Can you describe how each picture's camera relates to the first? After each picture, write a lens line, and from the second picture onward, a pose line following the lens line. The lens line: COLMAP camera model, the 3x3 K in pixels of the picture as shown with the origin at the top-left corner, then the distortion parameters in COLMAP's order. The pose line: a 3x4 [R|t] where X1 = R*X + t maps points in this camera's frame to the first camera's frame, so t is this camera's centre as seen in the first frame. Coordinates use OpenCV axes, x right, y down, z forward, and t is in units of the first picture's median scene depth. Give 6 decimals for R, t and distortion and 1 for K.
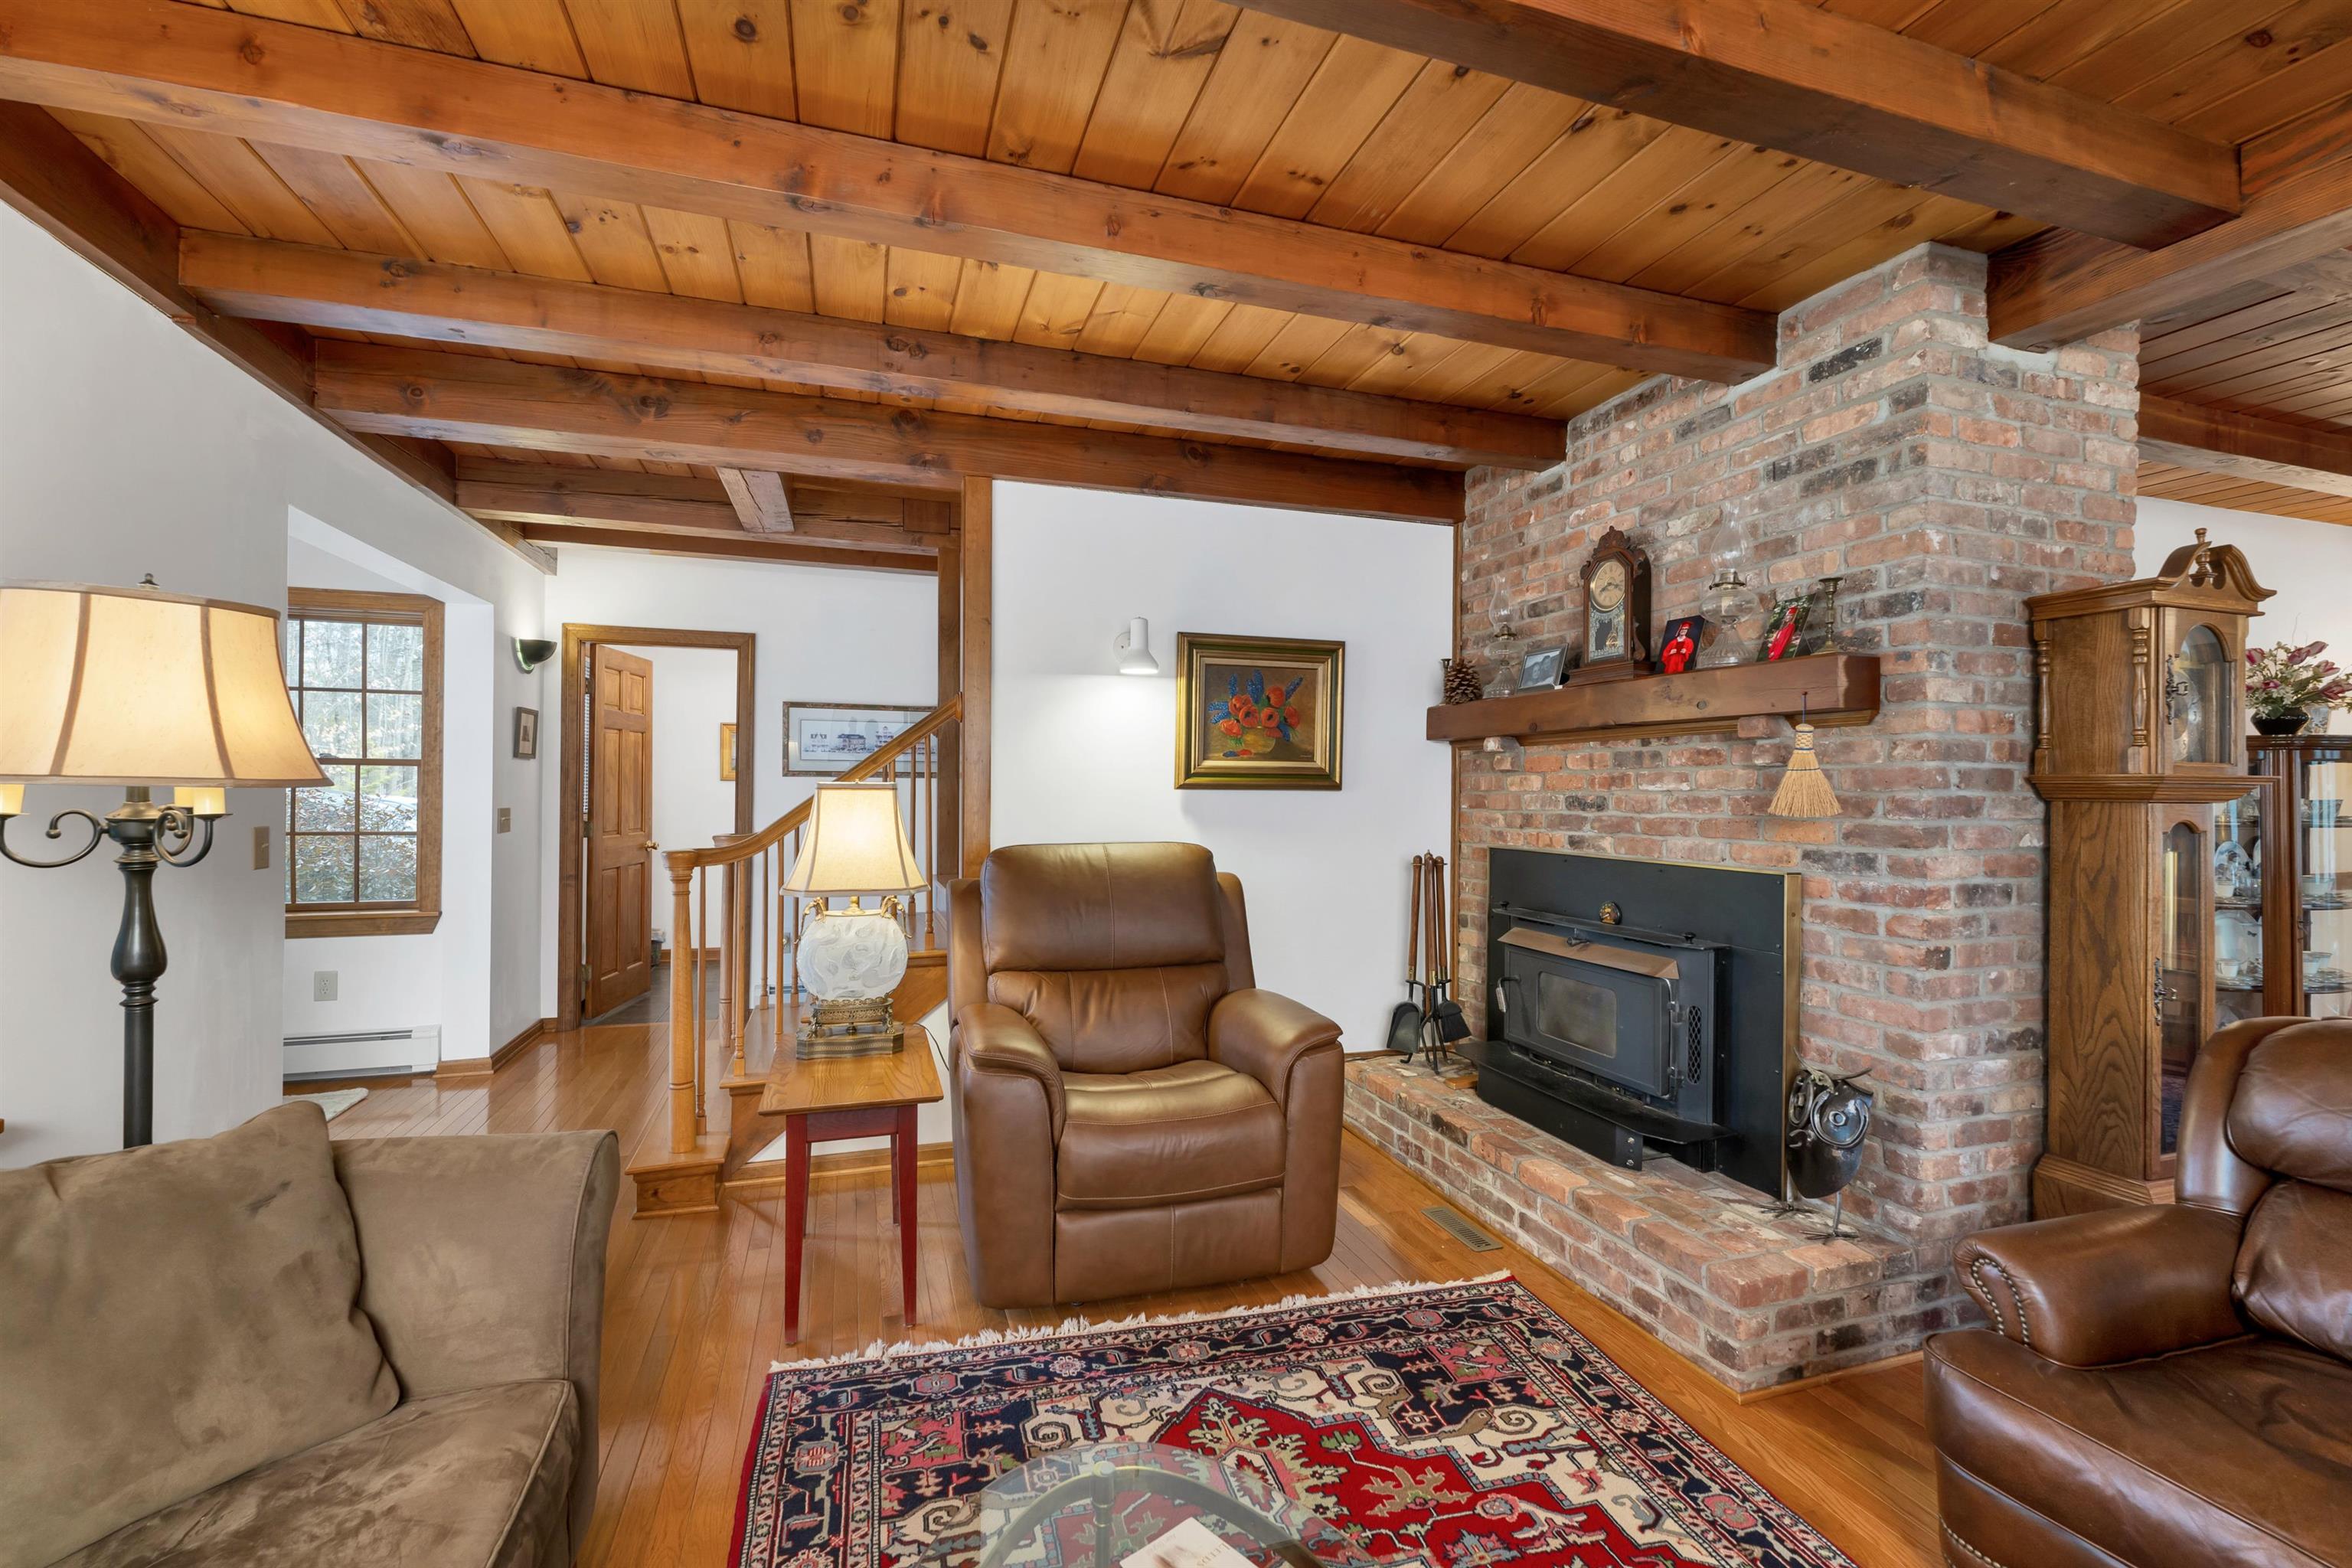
lens RADIAL K [[984.3, 0, 1176.0], [0, 984.3, 784.0], [0, 0, 1]] dist [0.001297, 0.000492]
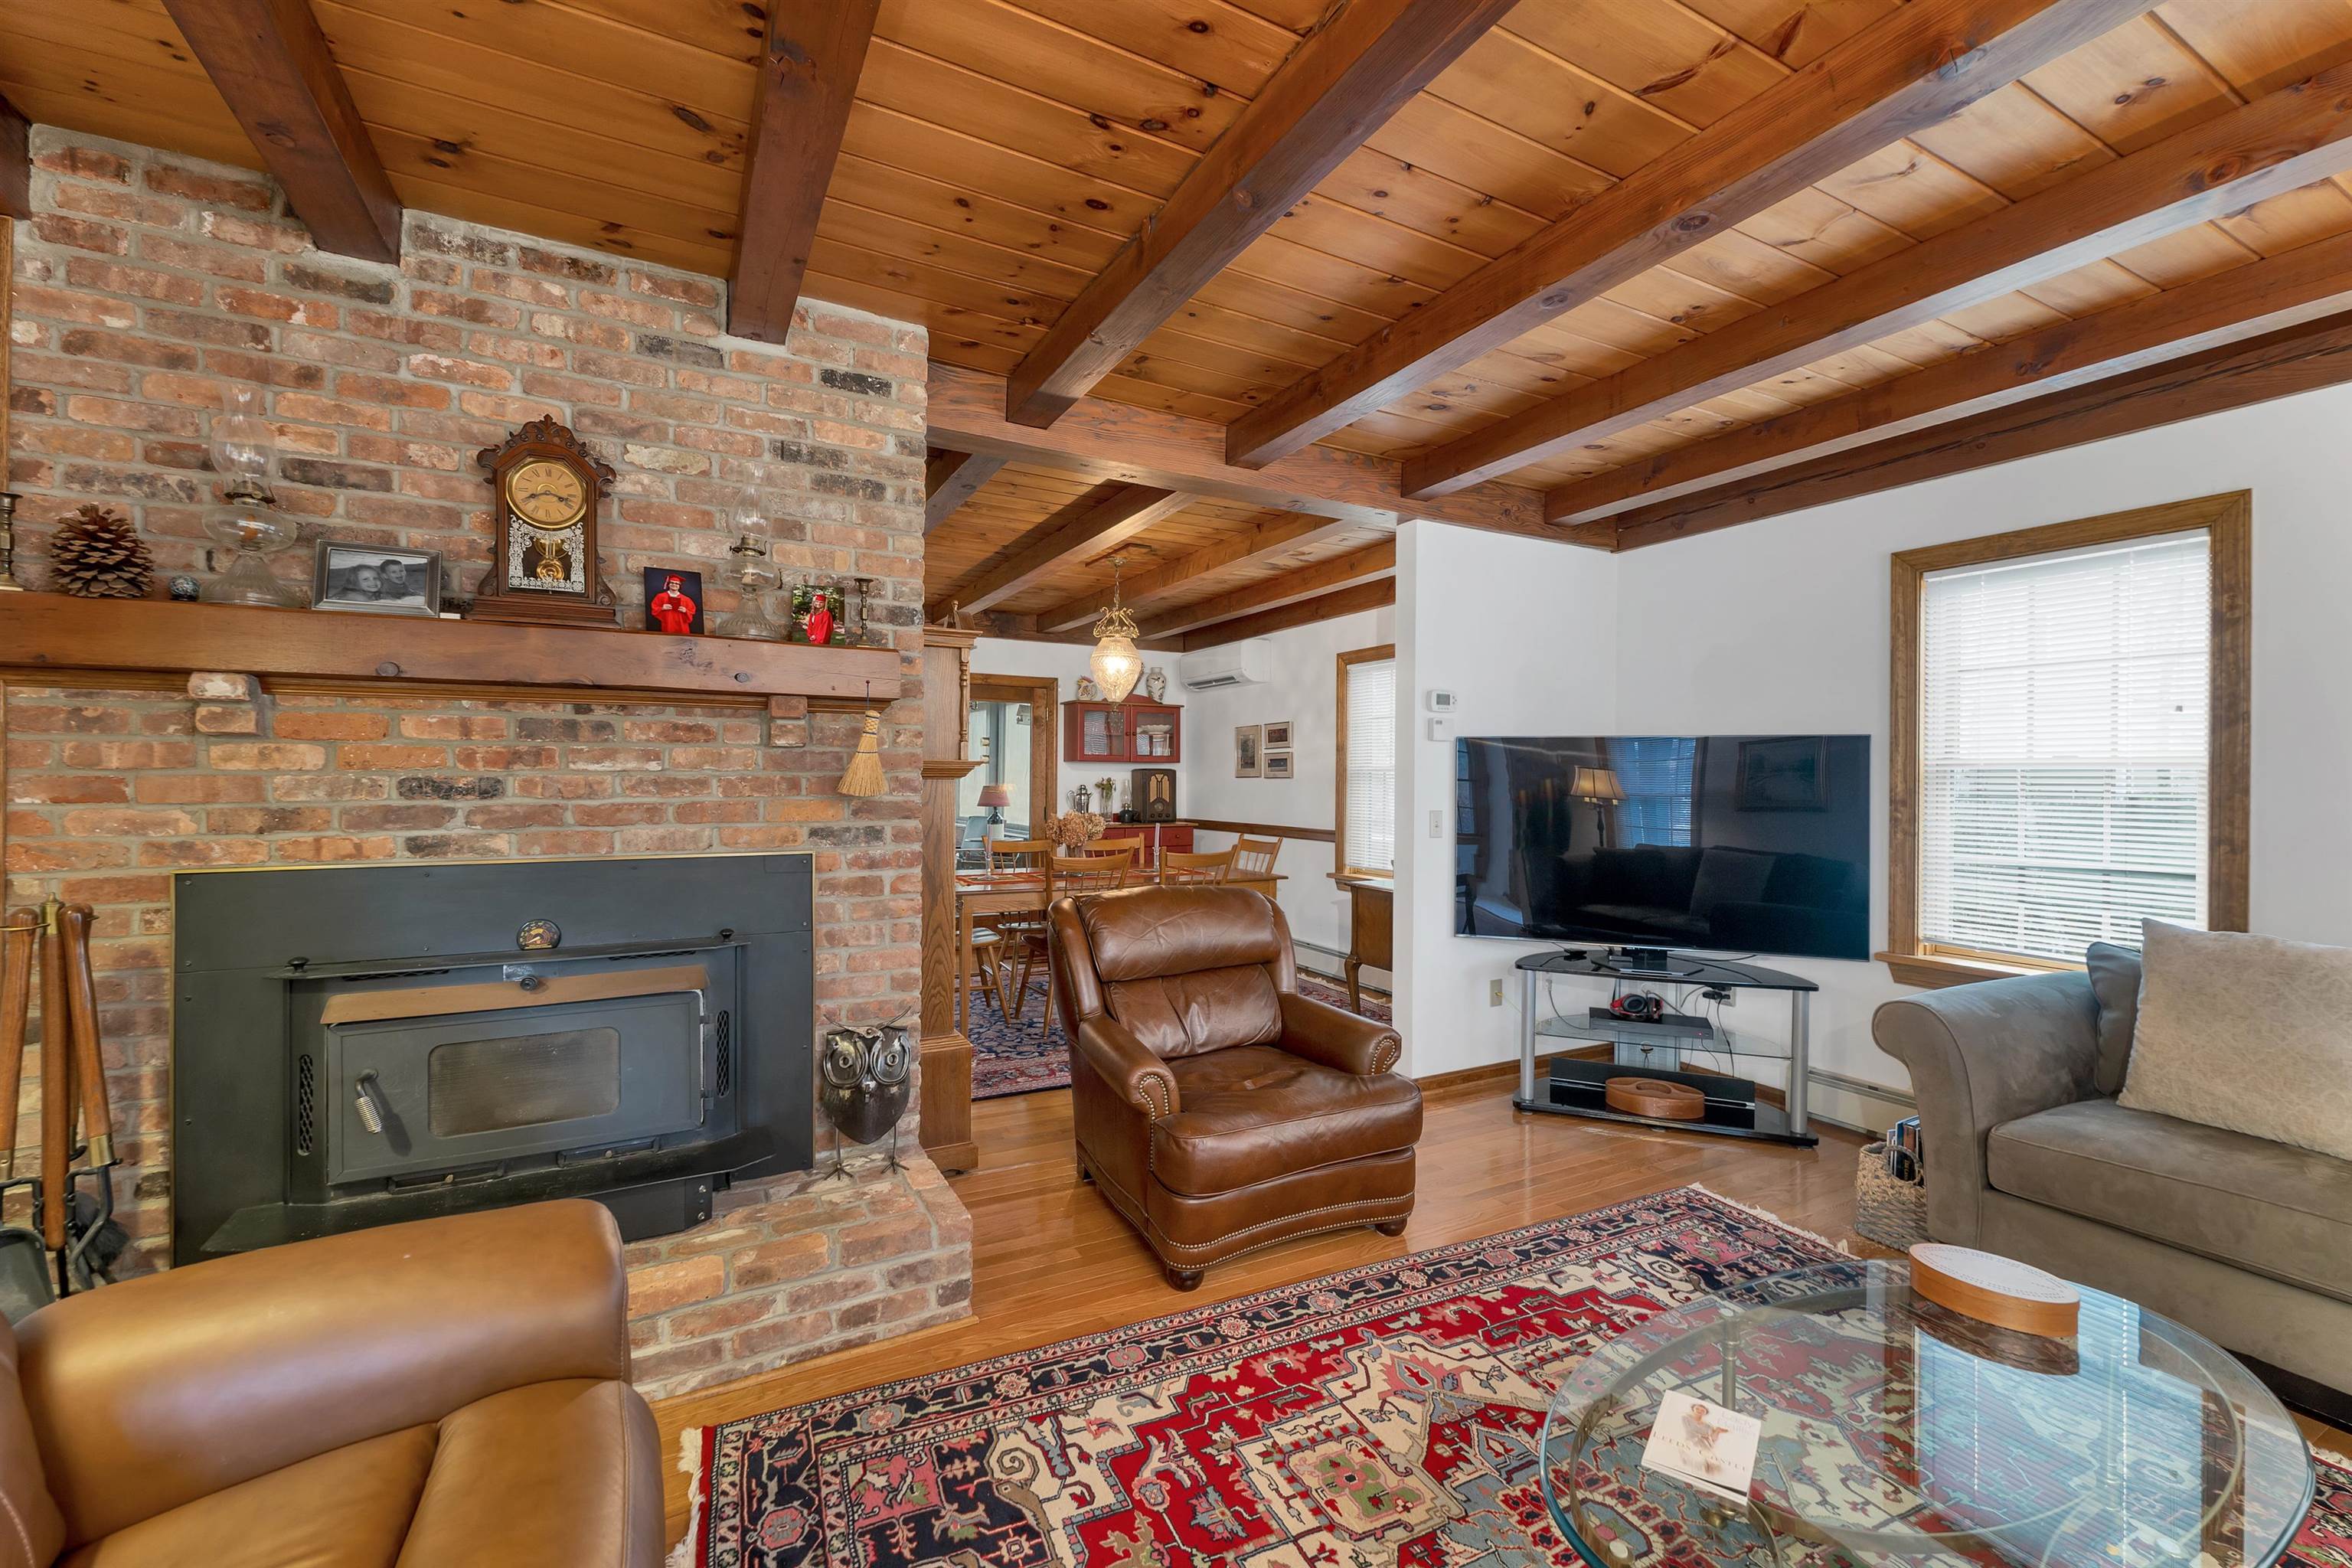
lens RADIAL K [[963.5, 0, 1168.5], [0, 963.5, 780.7], [0, 0, 1]] dist [0.000090, -0.000064]
pose [[-0.168366, -0.014057, 0.985624, -0.453888], [-0.012801, 0.999845, 0.012073, -0.000378], [-0.985641, -0.010584, -0.168520, 0.834622]]
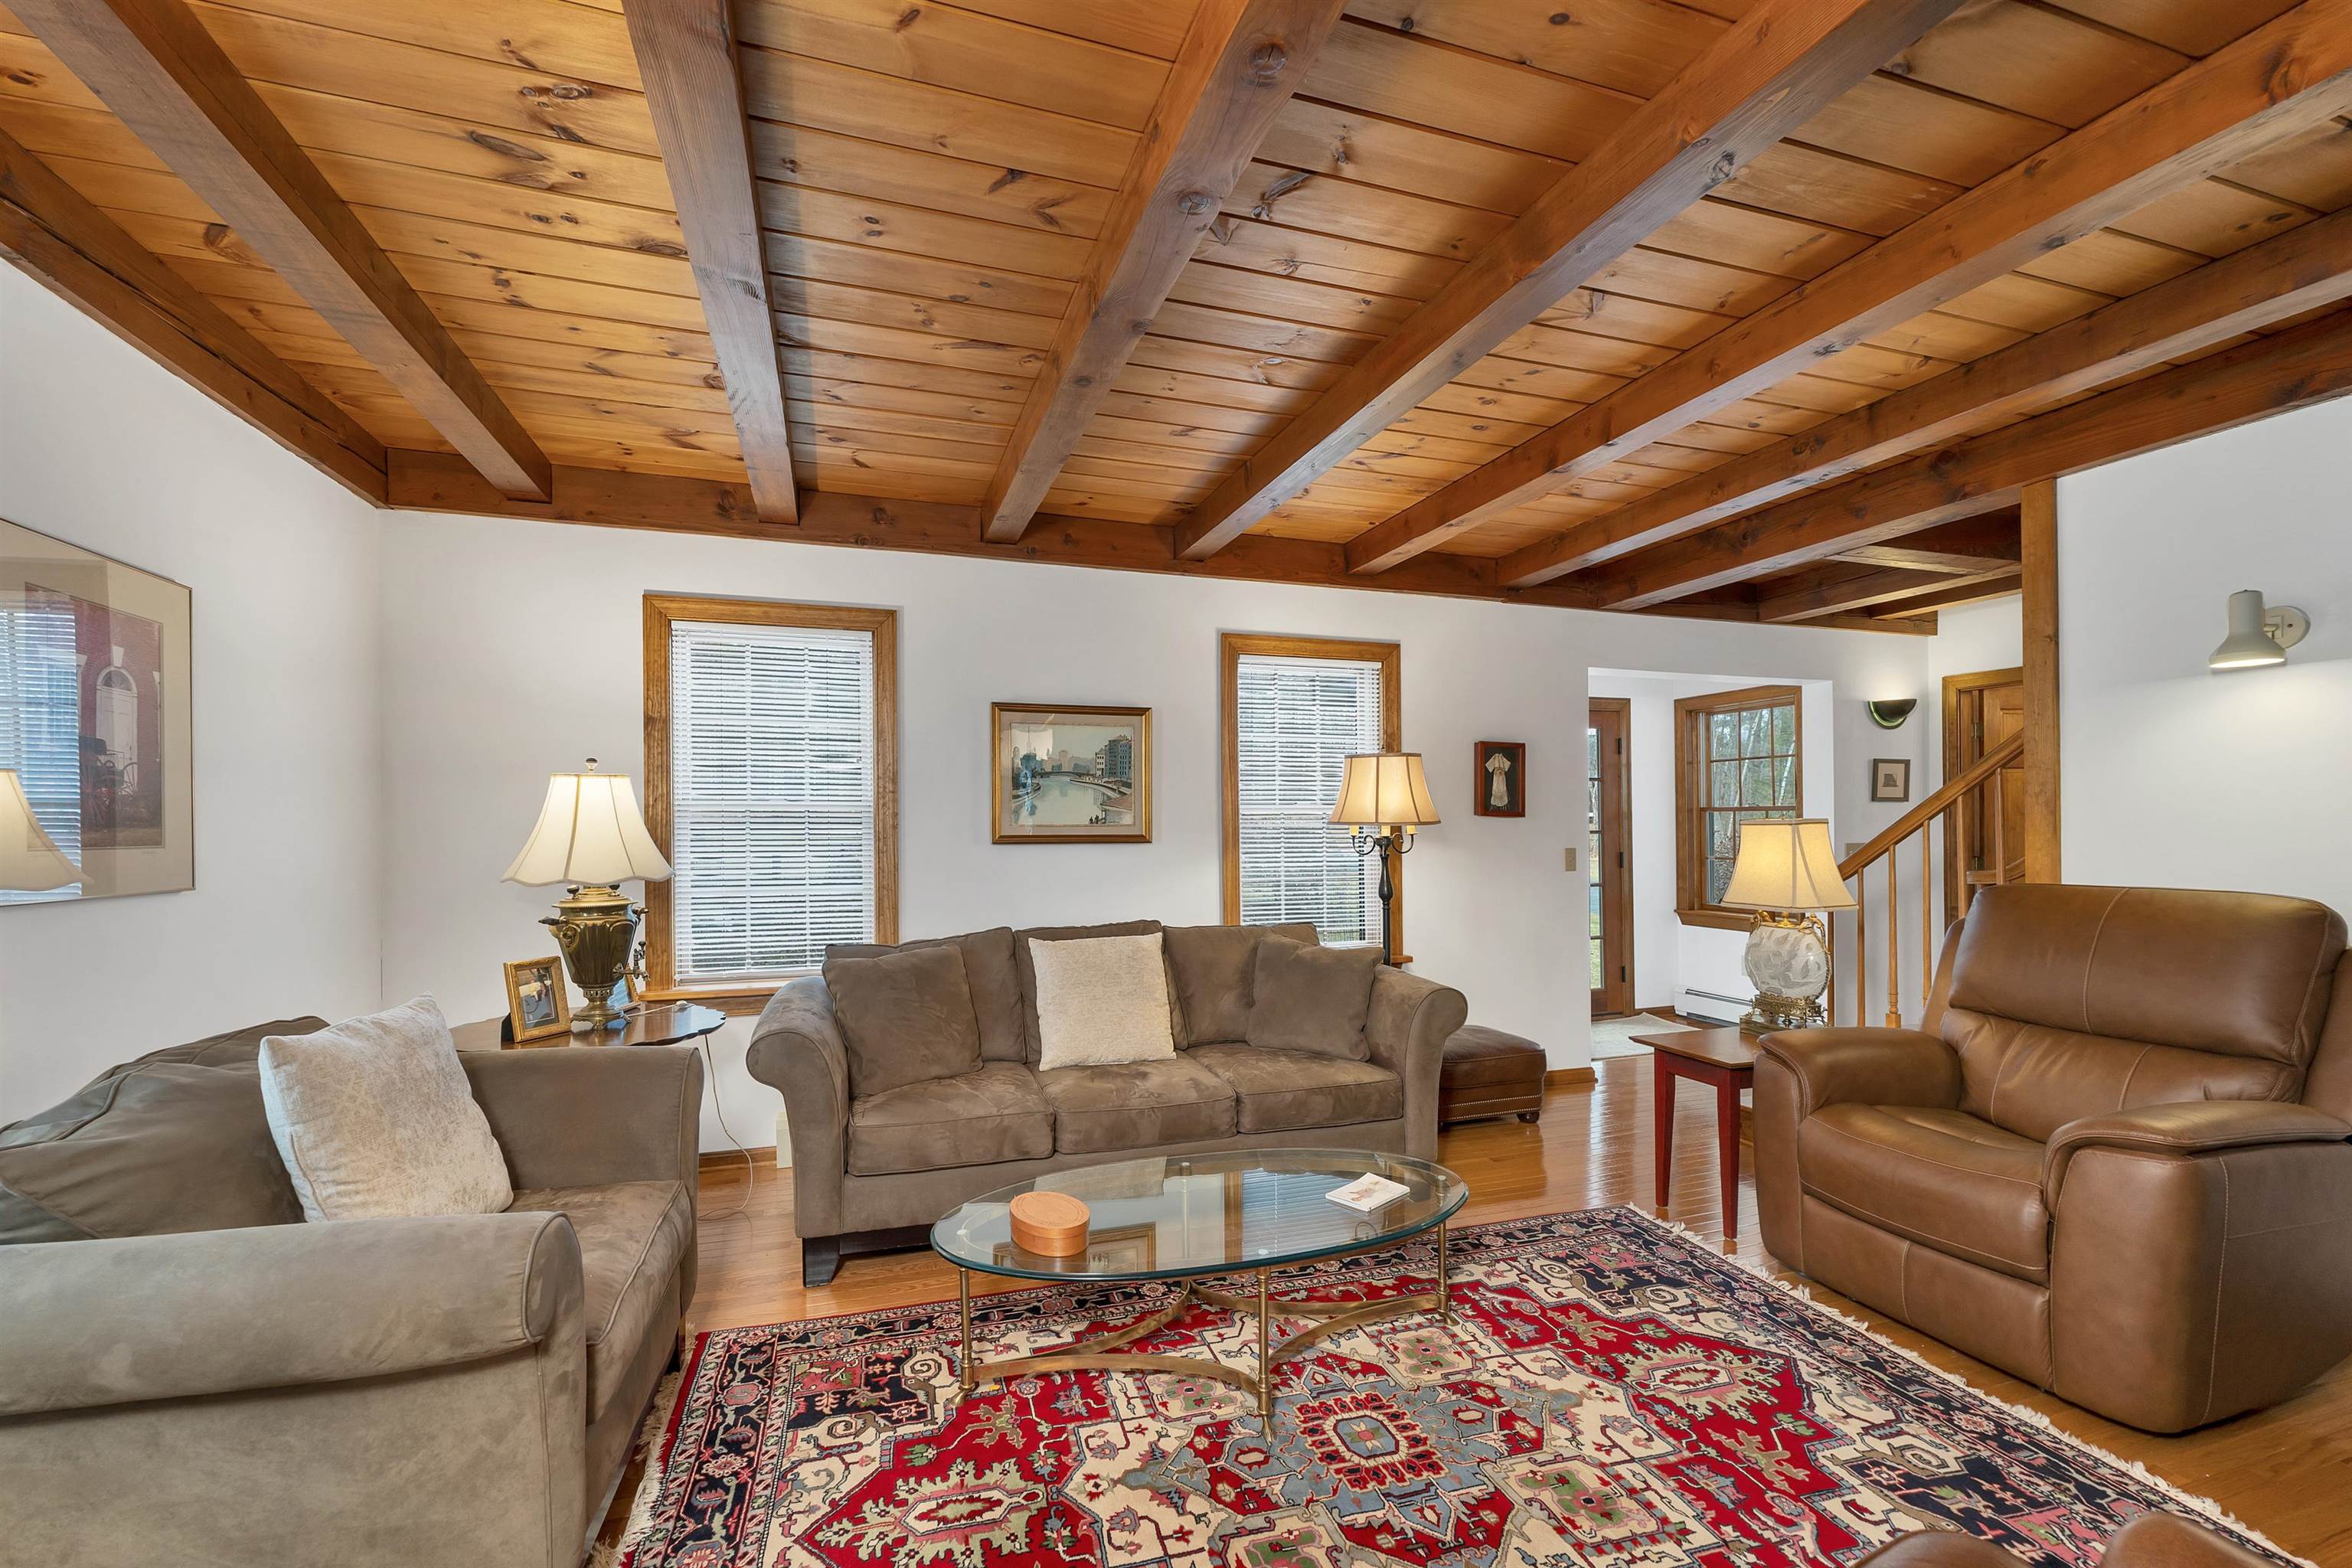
lens RADIAL K [[988.2, 0, 1159.1], [0, 988.2, 825.2], [0, 0, 1]] dist [-0.000404, 0.000392]
pose [[0.002529, -0.009950, -0.999947, 0.994367], [0.007606, 0.999922, -0.009930, 0.013695], [0.999968, -0.007580, 0.002604, 0.243714]]
